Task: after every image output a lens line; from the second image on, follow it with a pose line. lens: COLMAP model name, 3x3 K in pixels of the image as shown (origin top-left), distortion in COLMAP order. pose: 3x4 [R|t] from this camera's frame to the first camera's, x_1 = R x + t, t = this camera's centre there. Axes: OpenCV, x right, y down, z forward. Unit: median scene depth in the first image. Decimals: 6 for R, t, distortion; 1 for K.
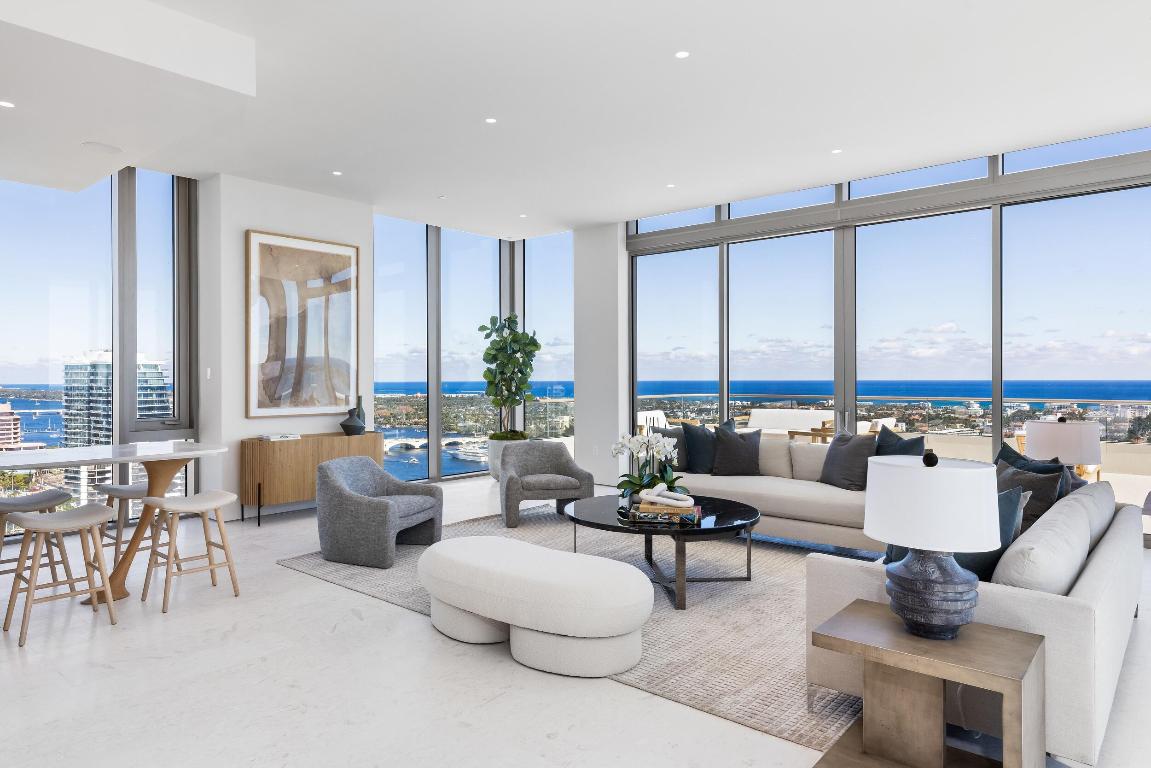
lens RADIAL K [[725.7, 0, 575.5], [0, 725.7, 384.0], [0, 0, 1]] dist [0.040756, -0.000066]
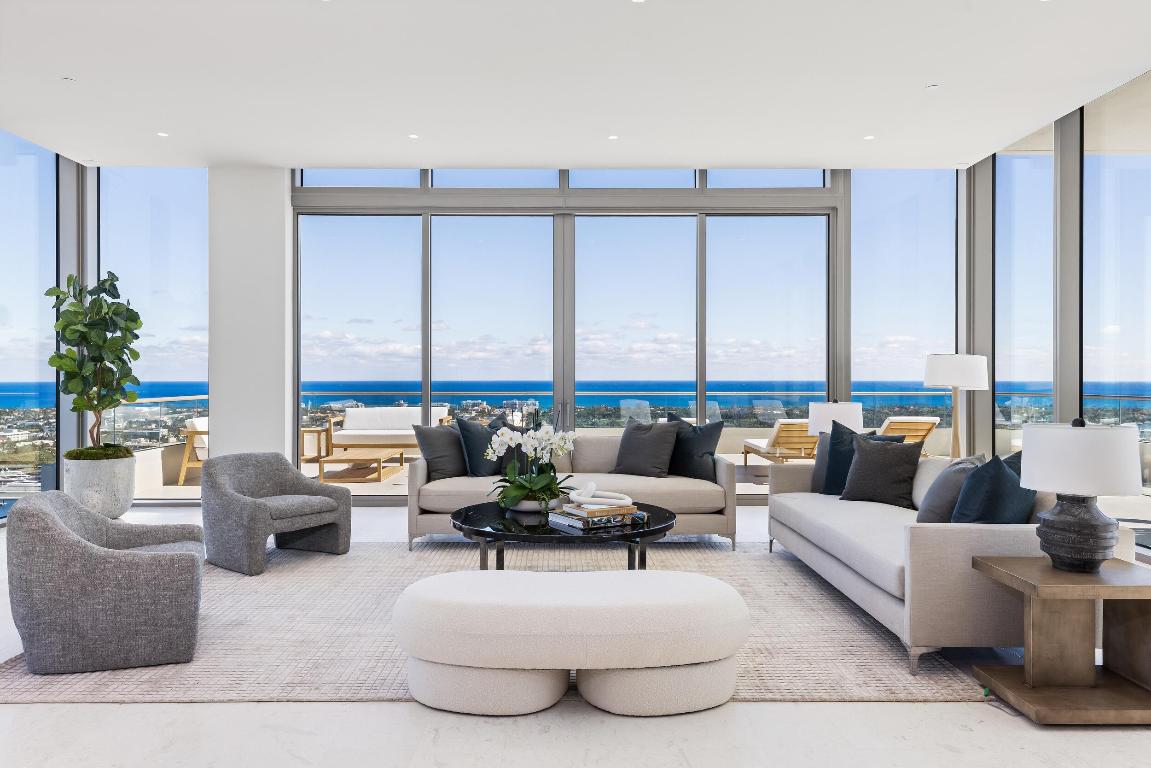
lens RADIAL K [[793.5, 0, 575.5], [0, 793.5, 384.0], [0, 0, 1]] dist [0.001274, 0.001107]
pose [[0.758898, -0.004519, 0.651194, -0.311721], [0.005821, 0.999983, 0.000155, 0.012342], [-0.651184, 0.003673, 0.758911, 0.182529]]
